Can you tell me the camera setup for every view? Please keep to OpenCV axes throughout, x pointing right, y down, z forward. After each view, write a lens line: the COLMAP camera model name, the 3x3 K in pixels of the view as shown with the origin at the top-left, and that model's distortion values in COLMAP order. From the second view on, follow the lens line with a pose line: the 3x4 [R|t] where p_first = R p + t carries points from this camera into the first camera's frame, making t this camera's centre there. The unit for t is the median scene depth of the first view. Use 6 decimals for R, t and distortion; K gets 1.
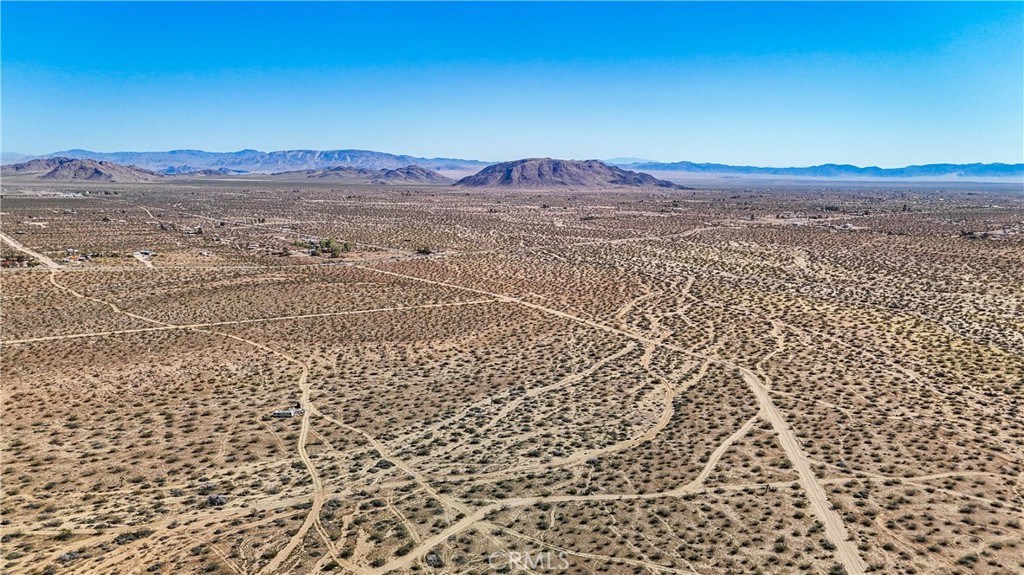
lens RADIAL K [[762.1, 0, 522.0], [0, 762.1, 289.6], [0, 0, 1]] dist [0.089893, -0.082384]
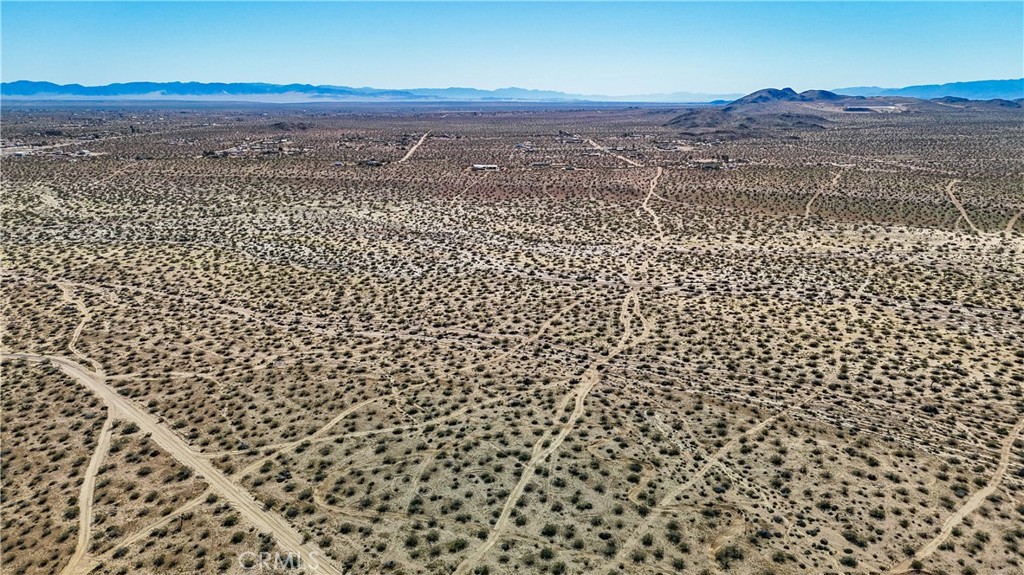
lens RADIAL K [[762.1, 0, 522.0], [0, 762.1, 289.6], [0, 0, 1]] dist [0.089893, -0.082384]
pose [[0.600420, -0.209343, 0.771798, -0.020596], [0.130837, 0.977838, 0.163444, -0.035688], [-0.788909, 0.002845, 0.614503, 0.193789]]
